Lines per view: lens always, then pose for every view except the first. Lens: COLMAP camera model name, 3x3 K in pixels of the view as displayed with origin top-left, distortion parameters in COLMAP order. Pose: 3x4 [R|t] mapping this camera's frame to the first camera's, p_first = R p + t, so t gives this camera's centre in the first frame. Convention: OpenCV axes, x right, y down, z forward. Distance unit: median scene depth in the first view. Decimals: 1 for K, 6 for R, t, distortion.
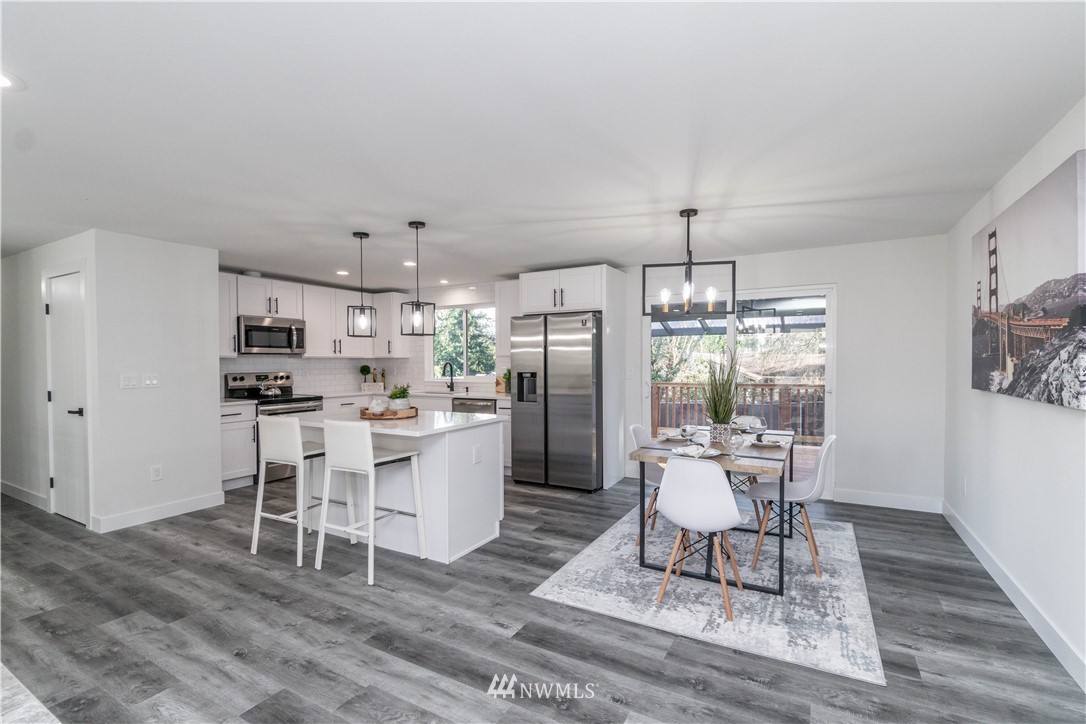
lens RADIAL K [[470.9, 0, 554.7], [0, 470.9, 353.1], [0, 0, 1]] dist [-0.000187, -0.000140]
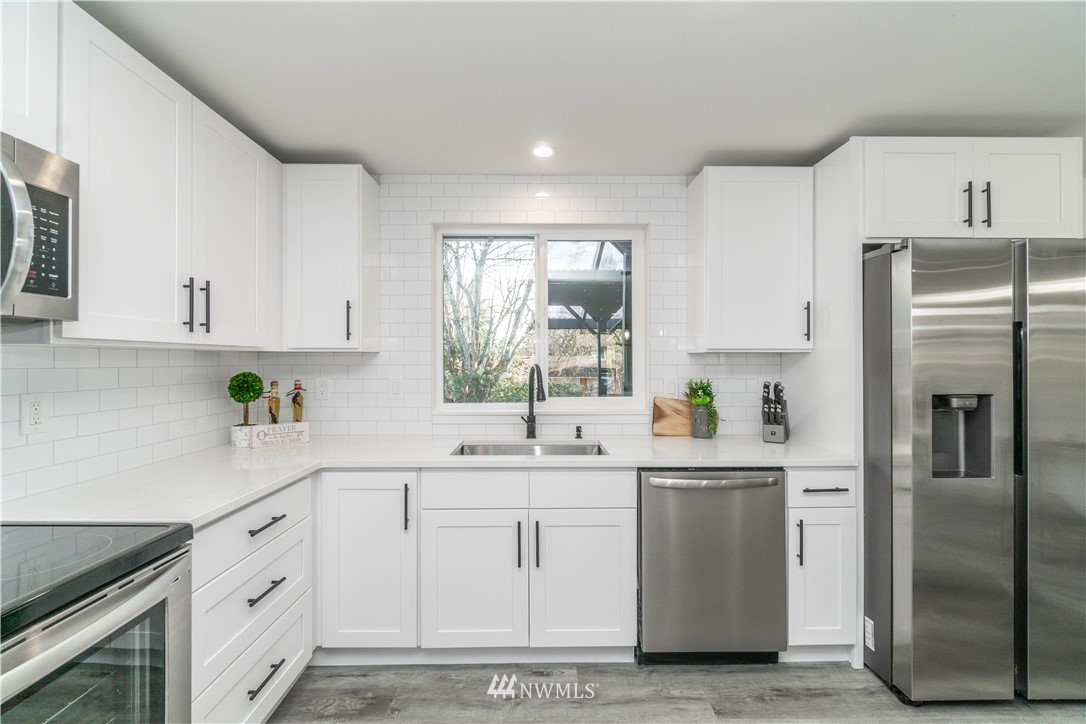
lens RADIAL K [[470.9, 0, 548.3], [0, 470.9, 361.4], [0, 0, 1]] dist [-0.000187, -0.000140]
pose [[0.877940, 0.004714, 0.478748, -0.459182], [-0.013016, 0.999817, 0.014024, 0.012404], [-0.478595, -0.018544, 0.877840, 0.735592]]
